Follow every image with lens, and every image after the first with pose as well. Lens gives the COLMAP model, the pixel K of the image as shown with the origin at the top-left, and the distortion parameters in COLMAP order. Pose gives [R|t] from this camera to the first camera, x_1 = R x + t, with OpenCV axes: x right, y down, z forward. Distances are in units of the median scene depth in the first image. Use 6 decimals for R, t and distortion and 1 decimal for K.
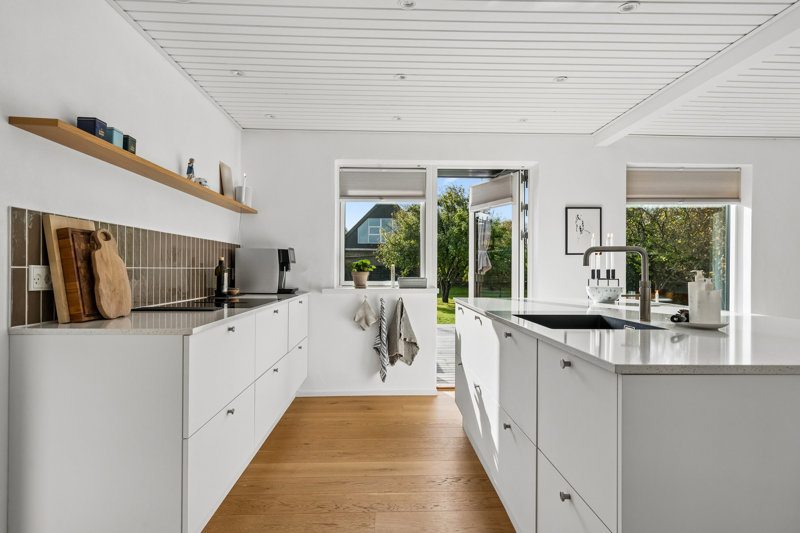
lens RADIAL K [[460.6, 0, 399.6], [0, 460.6, 270.0], [0, 0, 1]] dist [0.005205, -0.000254]
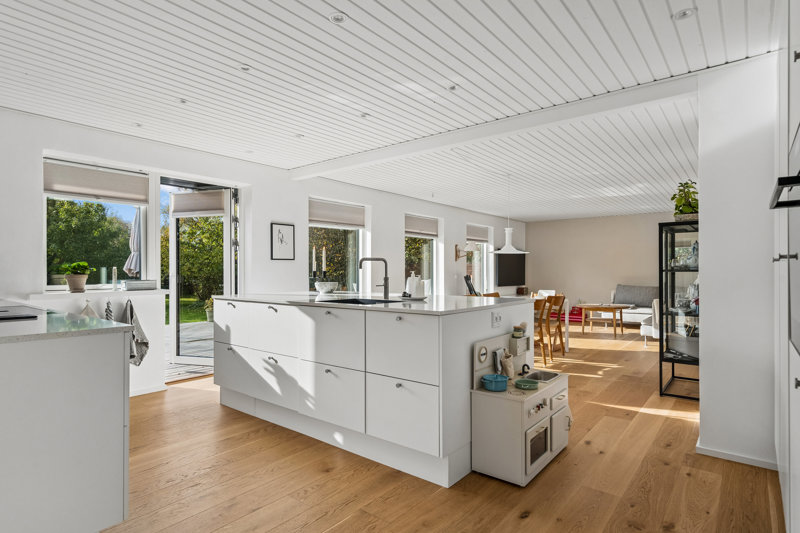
lens RADIAL K [[437.2, 0, 400.3], [0, 437.2, 270.4], [0, 0, 1]] dist [0.005886, -0.000271]
pose [[0.650571, -0.003947, 0.759435, -0.329690], [0.006099, 0.999981, -0.000028, -0.000736], [-0.759421, 0.004650, 0.650583, -0.071454]]
